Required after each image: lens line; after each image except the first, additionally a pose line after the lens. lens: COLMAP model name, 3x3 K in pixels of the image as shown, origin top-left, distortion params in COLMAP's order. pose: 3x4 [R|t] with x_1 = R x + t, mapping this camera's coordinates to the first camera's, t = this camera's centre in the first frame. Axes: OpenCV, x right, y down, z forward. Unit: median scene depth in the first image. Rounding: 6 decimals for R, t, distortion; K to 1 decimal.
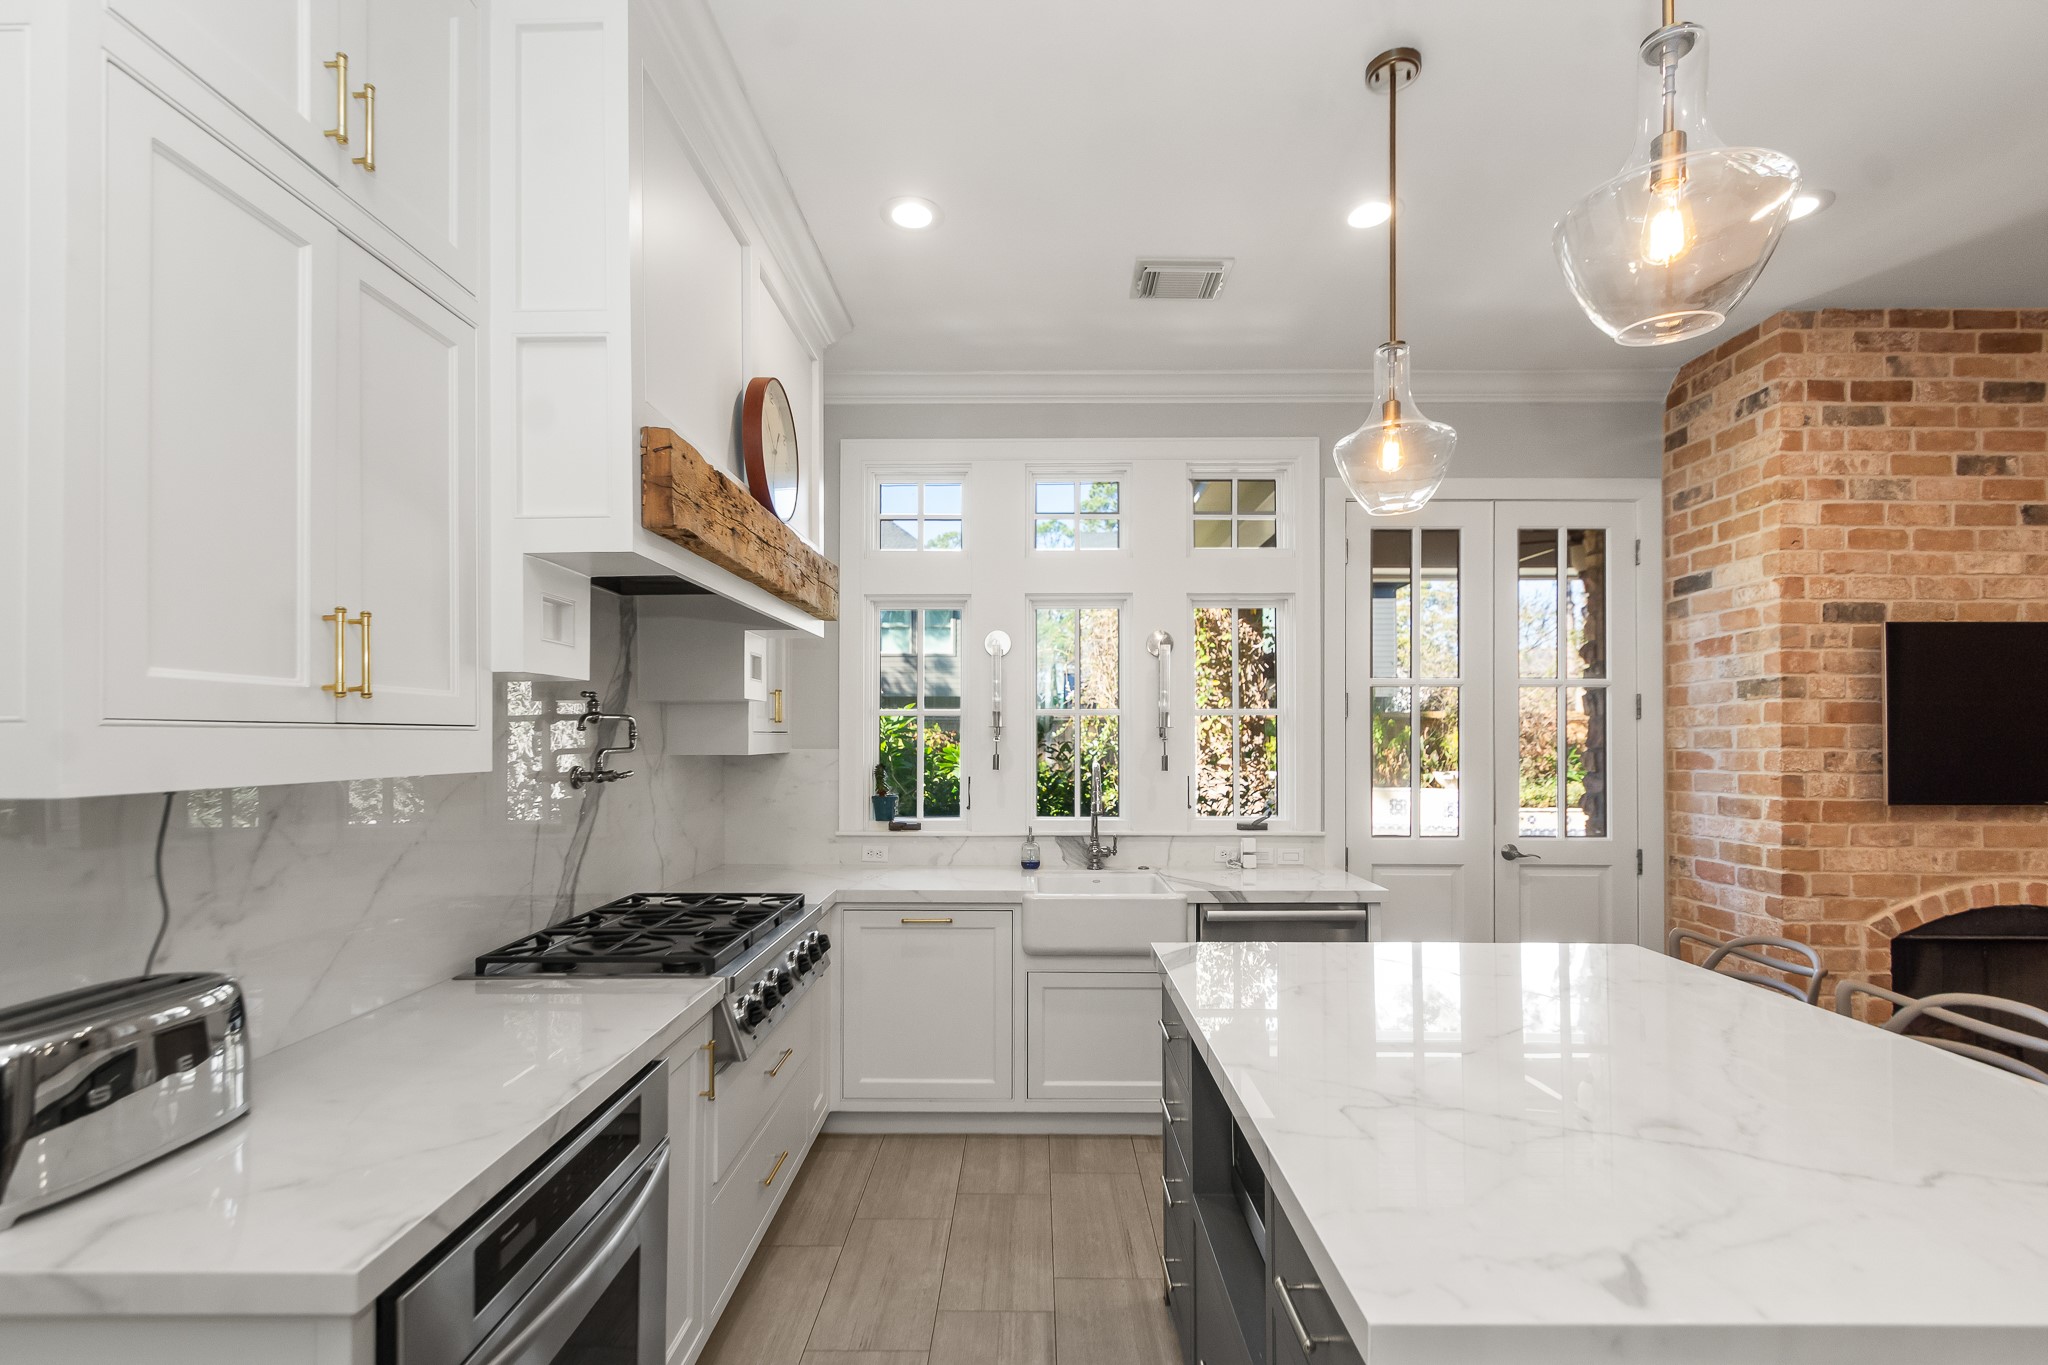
lens RADIAL K [[935.2, 0, 1029.0], [0, 935.2, 724.4], [0, 0, 1]] dist [-0.001123, -0.000222]
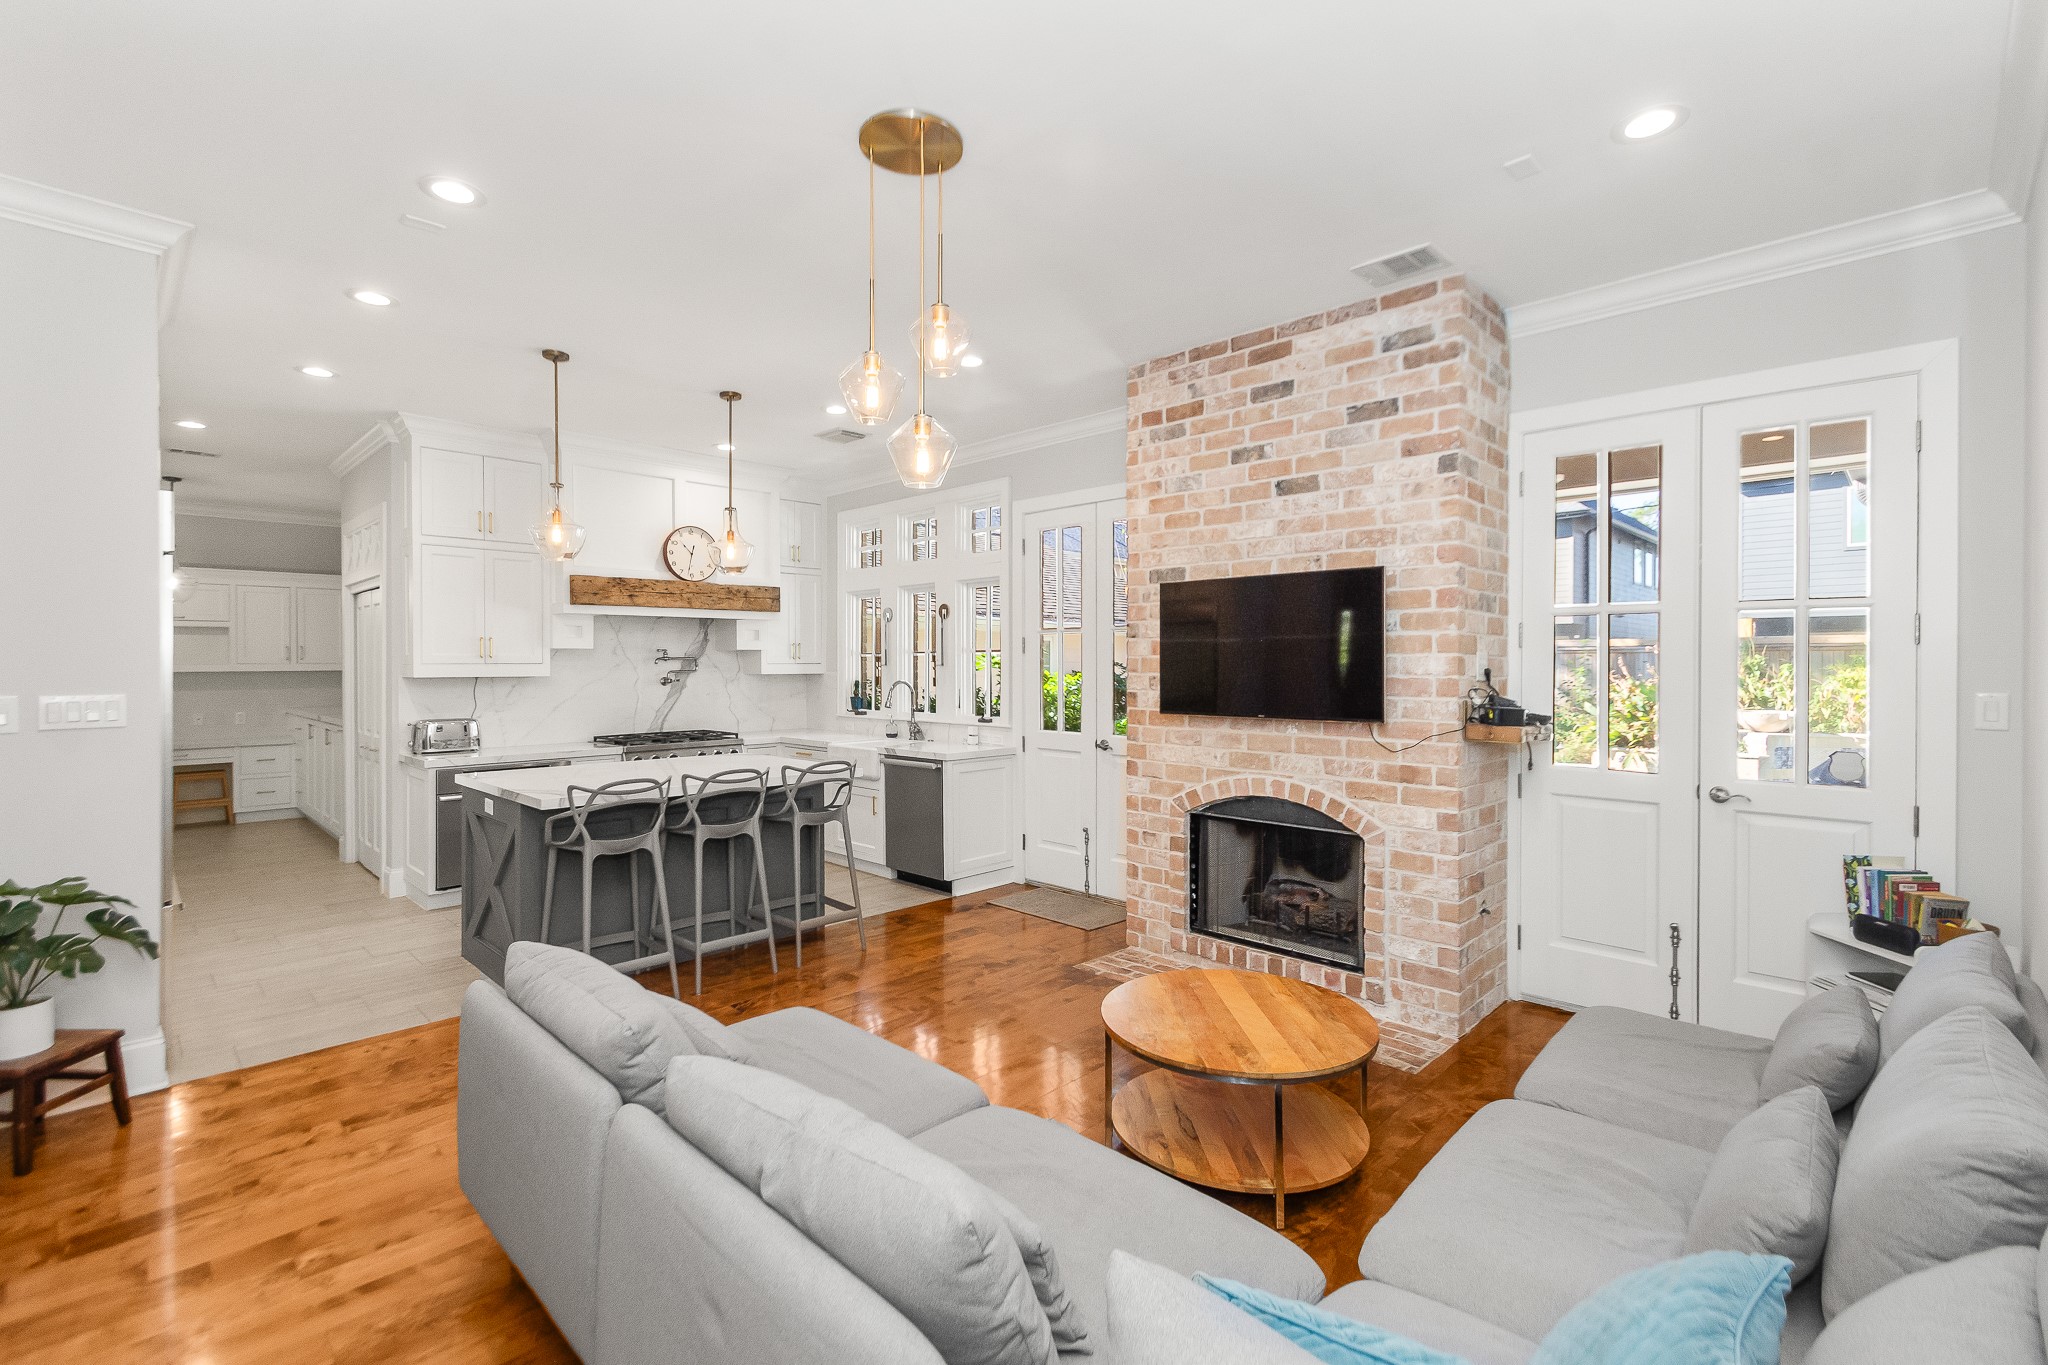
lens RADIAL K [[917.6, 0, 1018.7], [0, 917.6, 664.6], [0, 0, 1]] dist [0.000203, -0.000370]
pose [[0.714363, -0.002459, -0.699771, 1.680686], [0.010775, 0.999914, 0.007486, 0.000167], [0.699692, -0.012887, 0.714328, -0.131200]]
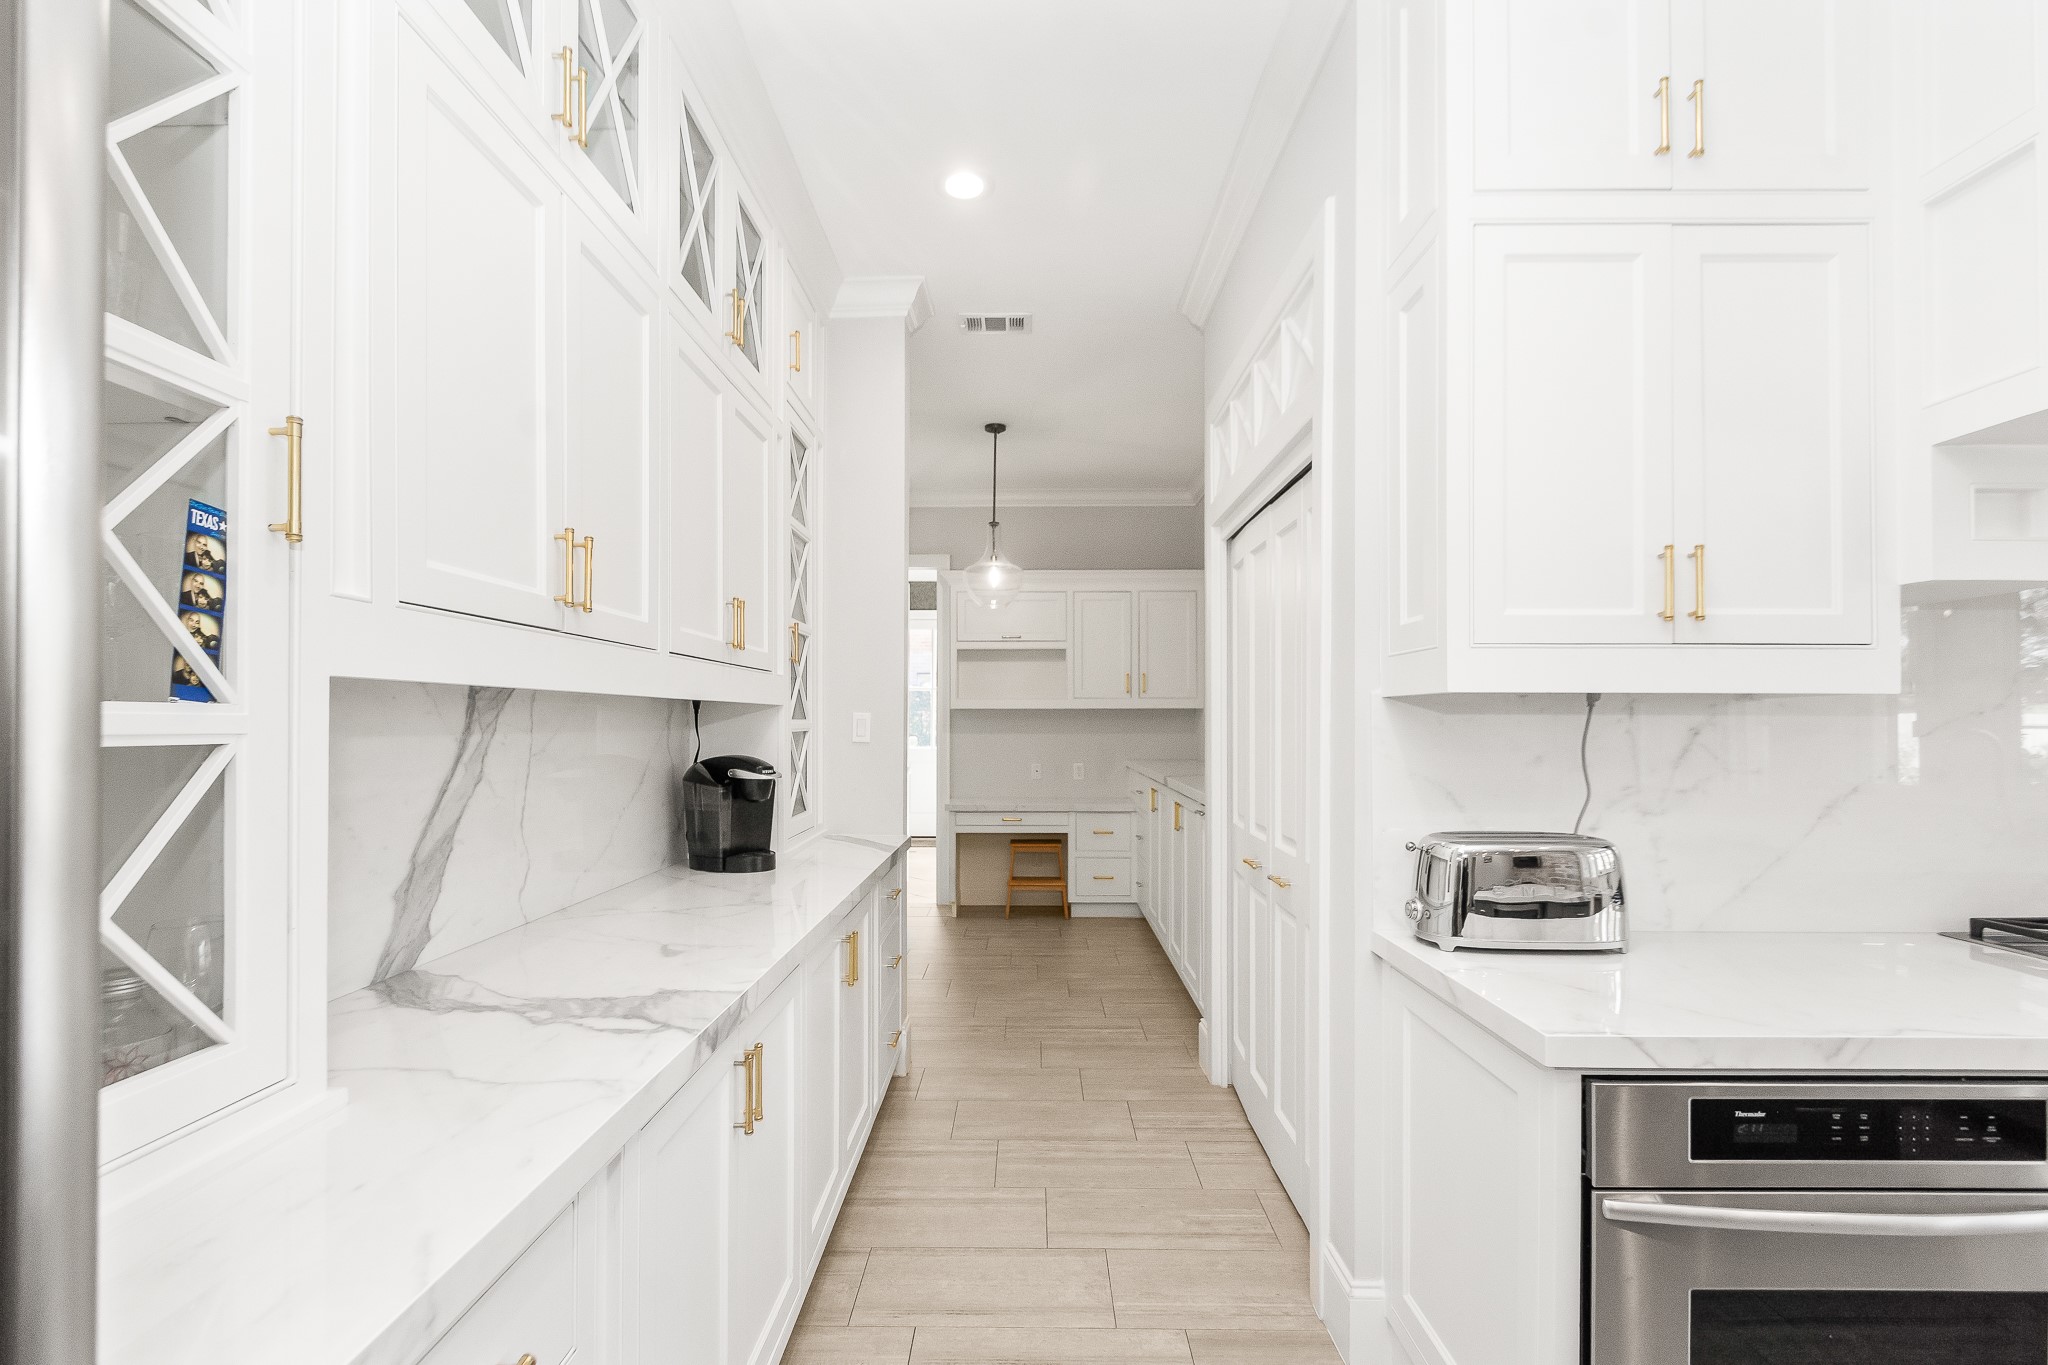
lens RADIAL K [[926.4, 0, 1014.1], [0, 926.4, 713.2], [0, 0, 1]] dist [0.001617, 0.000296]
pose [[-0.009274, -0.005732, -0.999941, 0.181649], [0.008130, 0.999950, -0.005807, 0.035898], [0.999924, -0.008183, -0.009227, 0.073312]]
